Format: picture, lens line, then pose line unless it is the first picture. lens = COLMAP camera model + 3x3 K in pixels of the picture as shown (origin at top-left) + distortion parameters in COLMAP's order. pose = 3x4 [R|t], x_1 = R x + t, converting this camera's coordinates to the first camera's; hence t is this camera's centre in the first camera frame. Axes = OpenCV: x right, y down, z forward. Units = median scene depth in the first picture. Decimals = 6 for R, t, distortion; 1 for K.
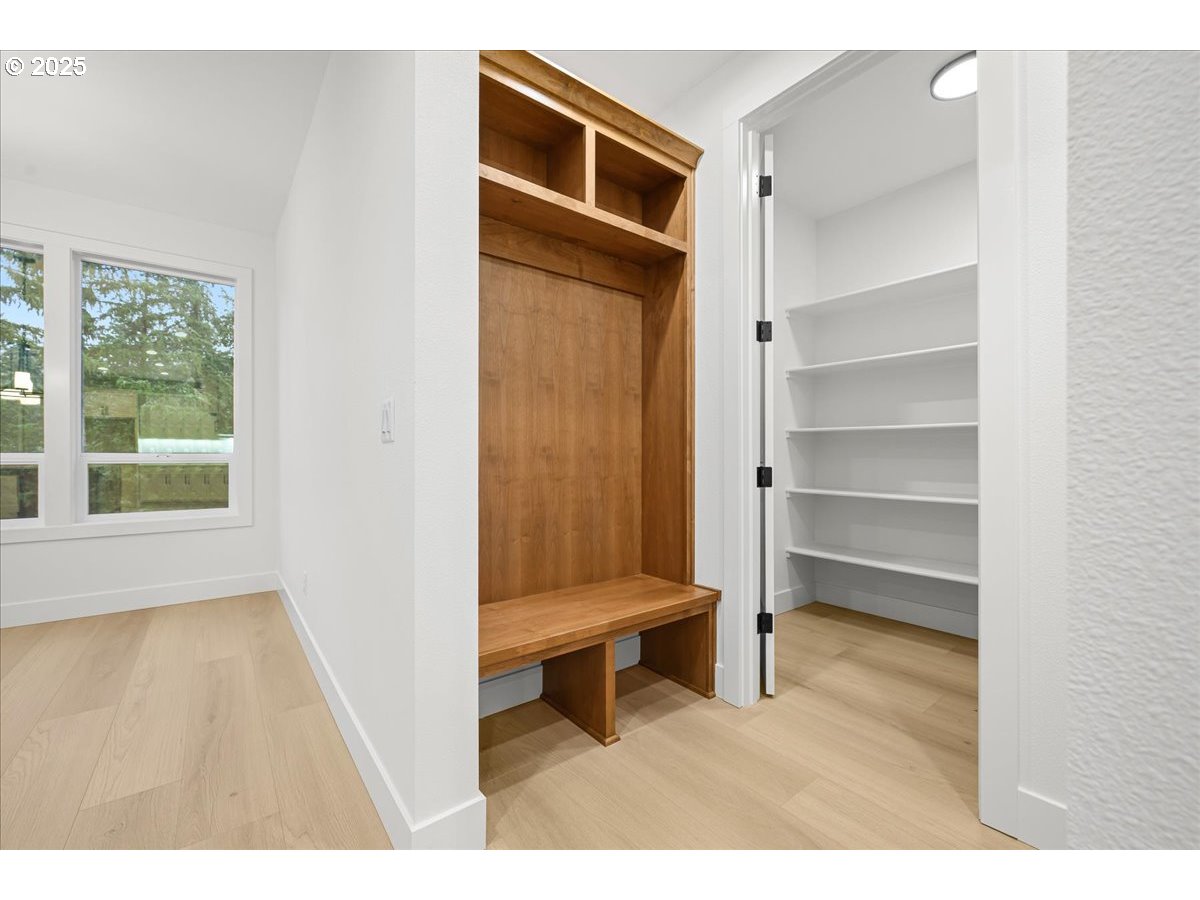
lens RADIAL K [[493.4, 0, 600.0], [0, 493.4, 450.0], [0, 0, 1]] dist [0.000329, 0.000012]
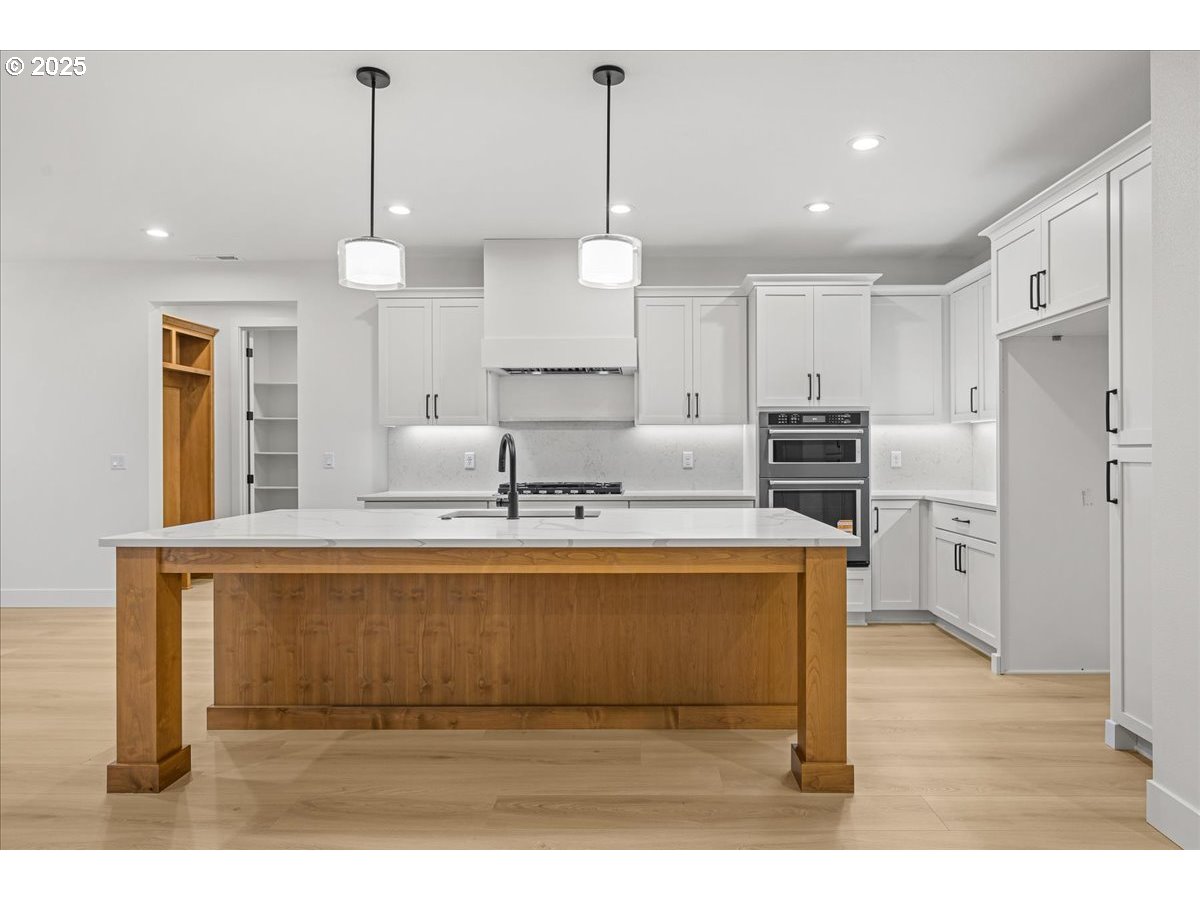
lens RADIAL K [[716.6, 0, 632.7], [0, 716.6, 455.9], [0, 0, 1]] dist [-0.002374, -0.000652]
pose [[0.623922, -0.004758, 0.781472, -1.066460], [-0.001054, 0.999975, 0.006930, -0.071643], [-0.781486, -0.005148, 0.623901, -2.275883]]
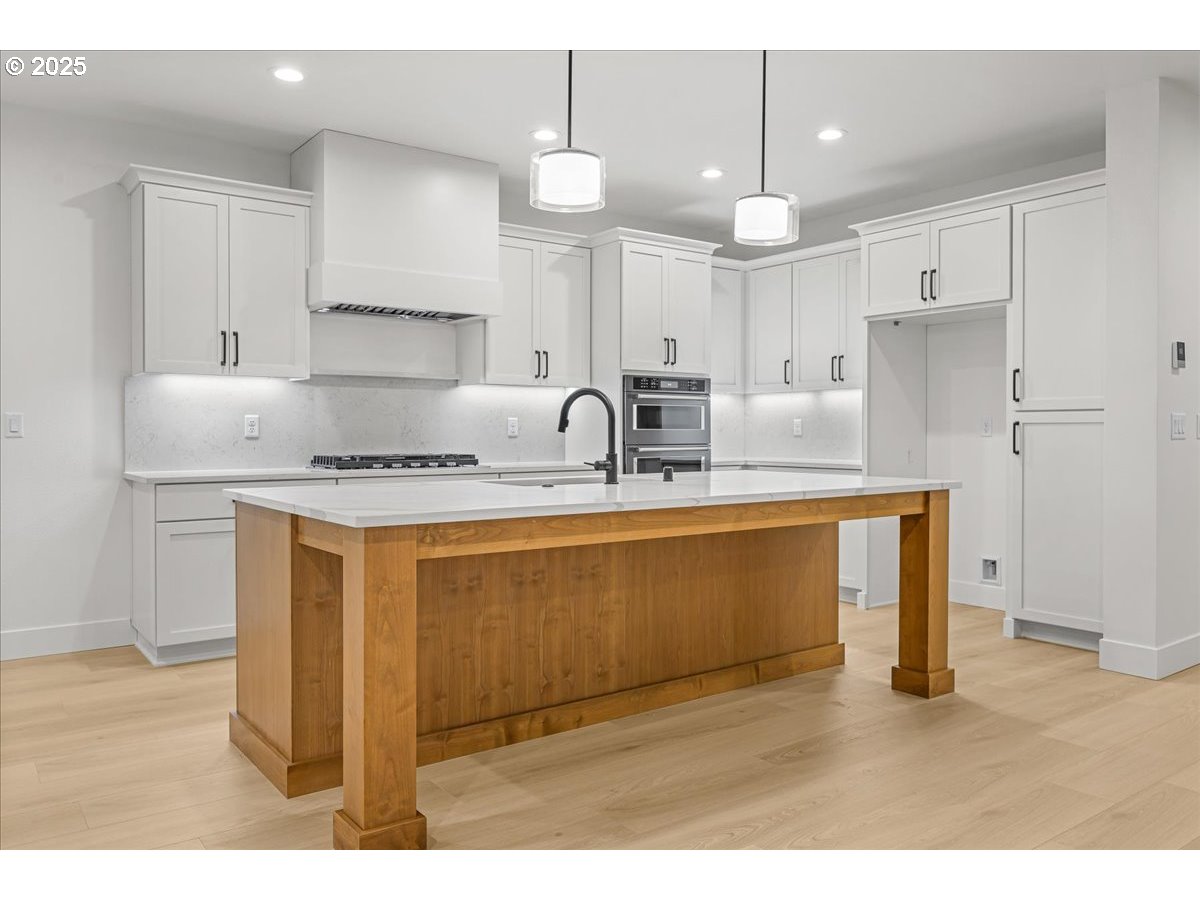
lens RADIAL K [[901.3, 0, 600.4], [0, 901.3, 444.4], [0, 0, 1]] dist [-0.006935, -0.002196]
pose [[0.024251, -0.013387, 0.999616, -1.680726], [-0.004247, 0.999900, 0.013494, -0.028428], [-0.999697, -0.004573, 0.024192, -1.247173]]
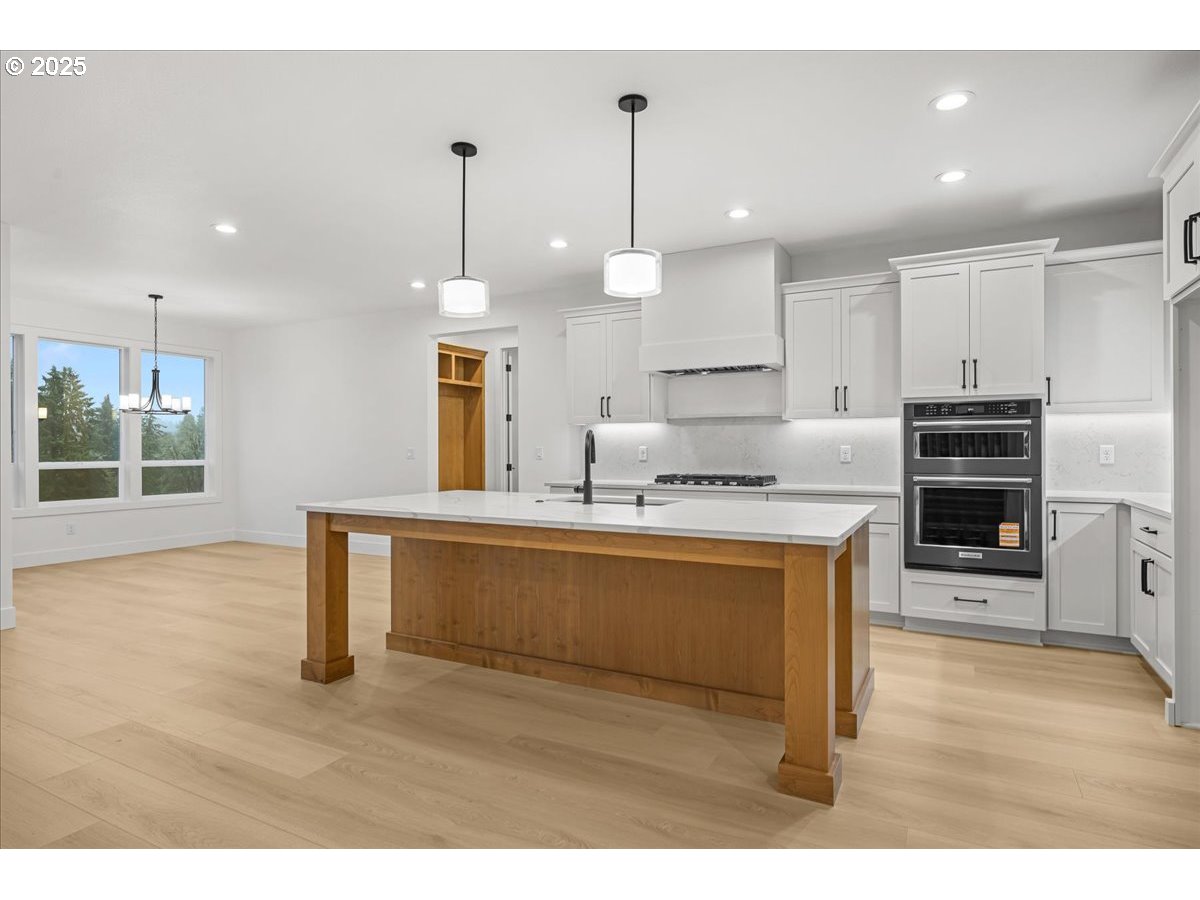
lens RADIAL K [[664.9, 0, 600.0], [0, 664.9, 450.0], [0, 0, 1]] dist [0.000797, -0.000725]
pose [[0.915332, -0.002842, 0.402689, -0.699524], [-0.000216, 0.999971, 0.007548, -0.071574], [-0.402699, -0.006996, 0.915306, -2.598897]]
